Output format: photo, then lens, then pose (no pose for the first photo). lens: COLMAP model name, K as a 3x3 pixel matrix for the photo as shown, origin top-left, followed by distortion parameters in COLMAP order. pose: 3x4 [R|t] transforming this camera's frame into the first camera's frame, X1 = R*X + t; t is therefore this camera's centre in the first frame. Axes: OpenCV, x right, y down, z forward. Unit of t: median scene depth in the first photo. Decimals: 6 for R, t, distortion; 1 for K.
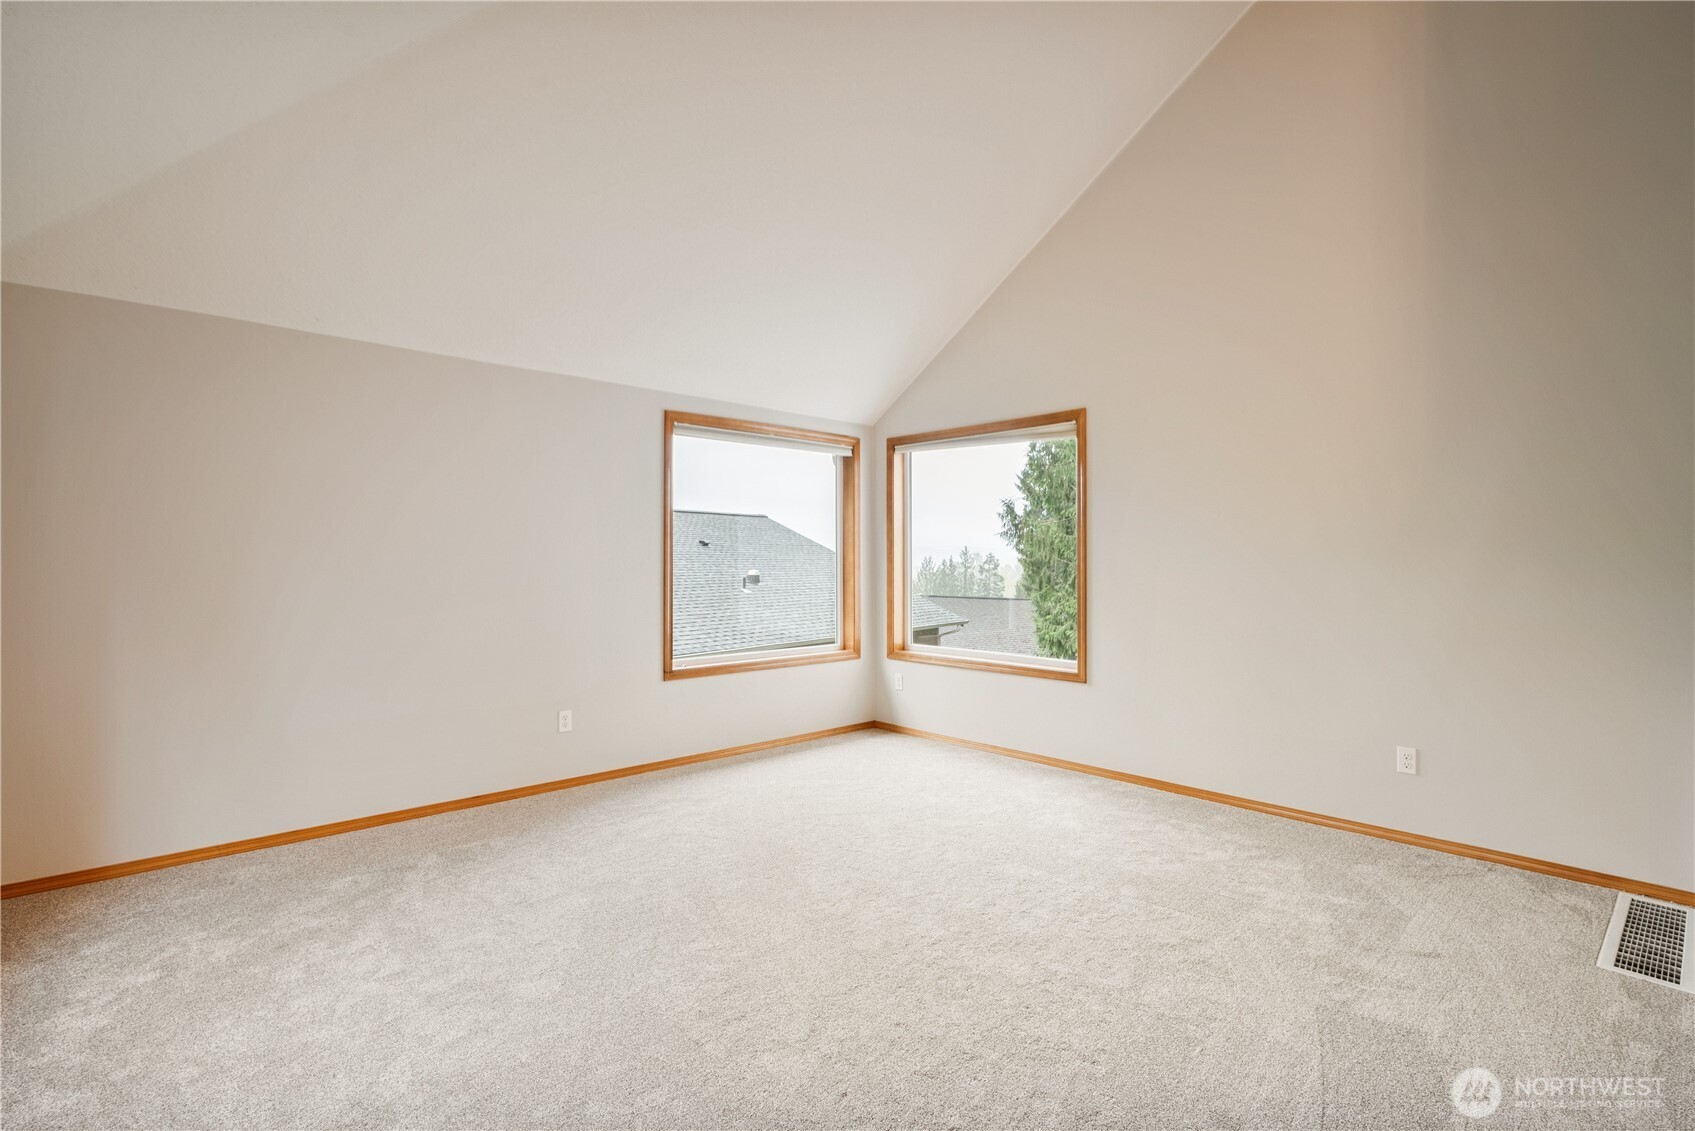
lens RADIAL K [[801.7, 0, 847.5], [0, 801.7, 565.5], [0, 0, 1]] dist [-0.000630, -0.000206]
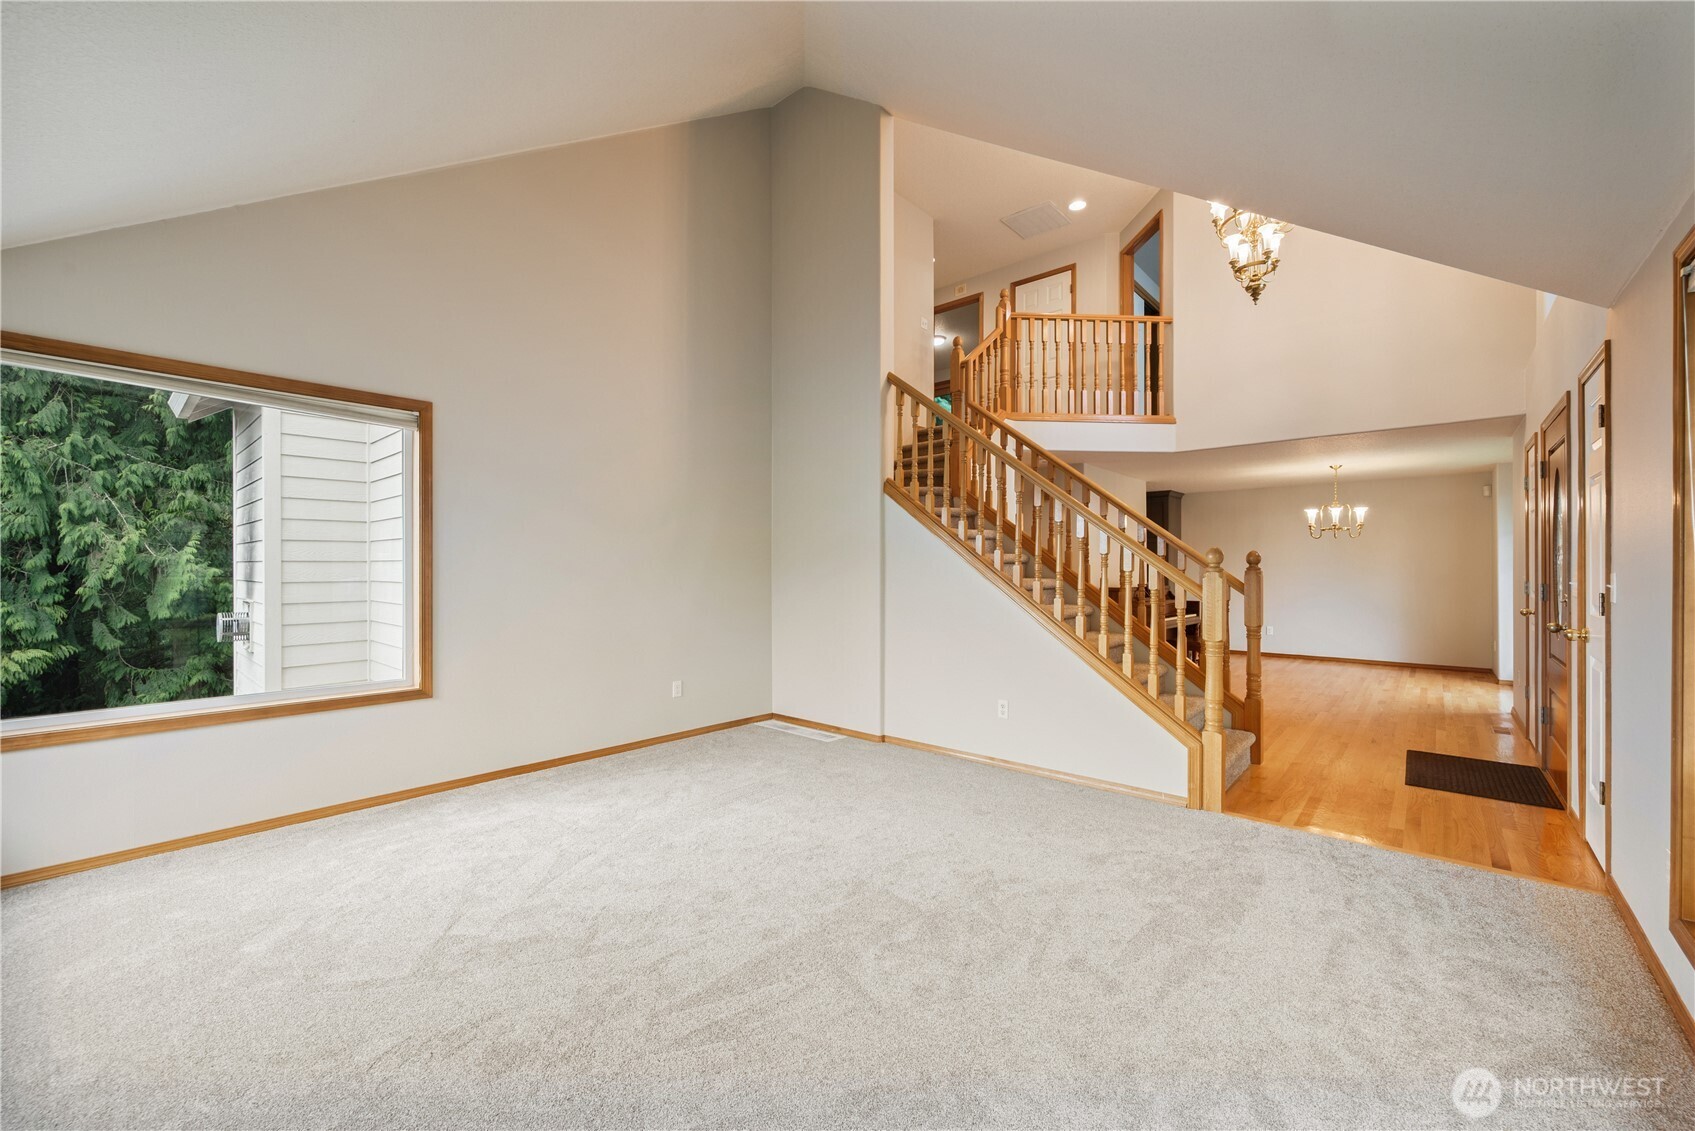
lens RADIAL K [[659.9, 0, 847.5], [0, 659.9, 565.5], [0, 0, 1]] dist [0.000072, 0.000003]
pose [[-0.106708, 0.006550, 0.994269, -0.662389], [0.001187, 0.999978, -0.006460, -0.001186], [-0.994290, 0.000491, -0.106714, 0.768668]]
